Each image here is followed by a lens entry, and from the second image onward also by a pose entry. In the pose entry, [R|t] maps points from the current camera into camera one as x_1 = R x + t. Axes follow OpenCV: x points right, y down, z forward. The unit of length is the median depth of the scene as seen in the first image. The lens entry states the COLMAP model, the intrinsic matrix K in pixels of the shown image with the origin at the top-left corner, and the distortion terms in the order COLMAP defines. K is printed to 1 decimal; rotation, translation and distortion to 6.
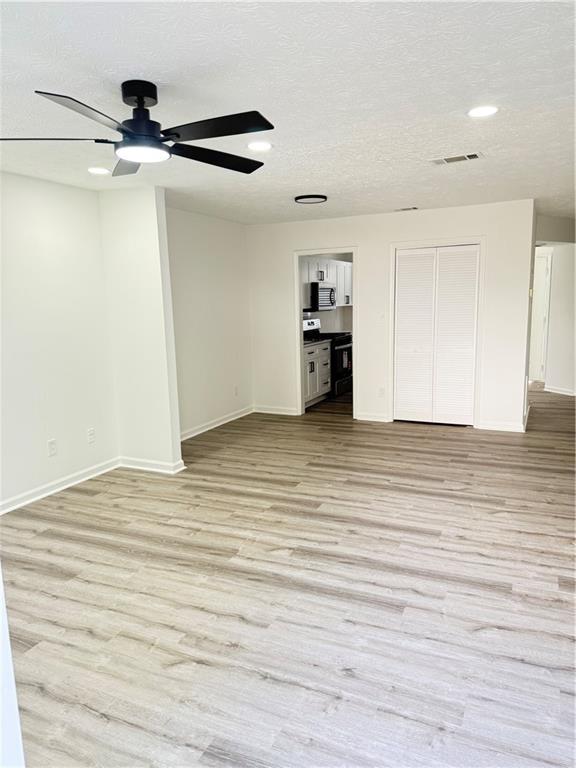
lens RADIAL K [[528.6, 0, 288.0], [0, 528.6, 384.0], [0, 0, 1]] dist [0.028125, -0.054405]
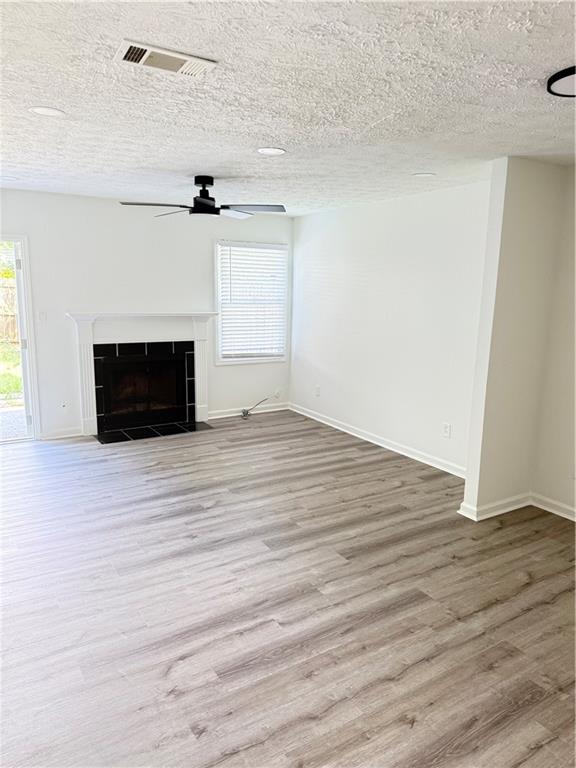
lens RADIAL K [[543.0, 0, 288.0], [0, 543.0, 384.0], [0, 0, 1]] dist [0.126391, -0.216232]
pose [[-0.542893, 0.169016, -0.822618, 0.633813], [-0.140471, 0.947463, 0.287372, -0.242763], [0.827970, 0.271566, -0.490629, 1.211902]]
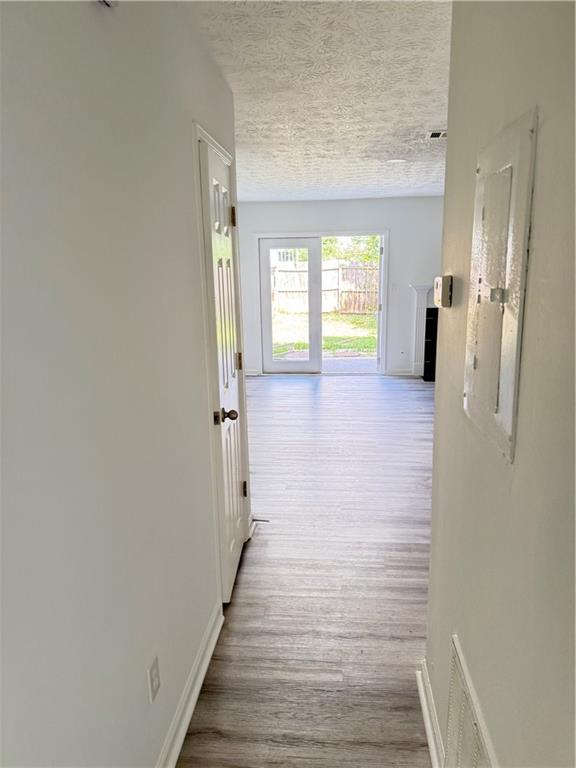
lens RADIAL K [[543.0, 0, 288.0], [0, 543.0, 384.0], [0, 0, 1]] dist [0.126391, -0.216232]
pose [[-0.933291, 0.119664, -0.338598, 0.825765], [-0.015642, 0.928411, 0.371226, -0.309304], [0.358781, 0.351758, -0.864605, 1.595120]]
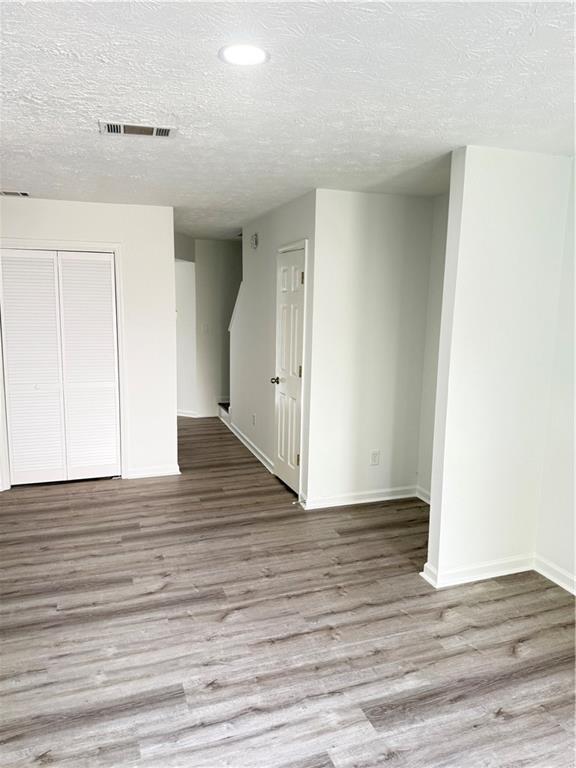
lens RADIAL K [[528.6, 0, 288.0], [0, 528.6, 384.0], [0, 0, 1]] dist [0.028125, -0.054405]
pose [[0.708889, -0.070304, 0.701807, -0.043729], [0.080447, 0.996586, 0.018575, -0.077753], [-0.700717, 0.043291, 0.712125, 0.316314]]
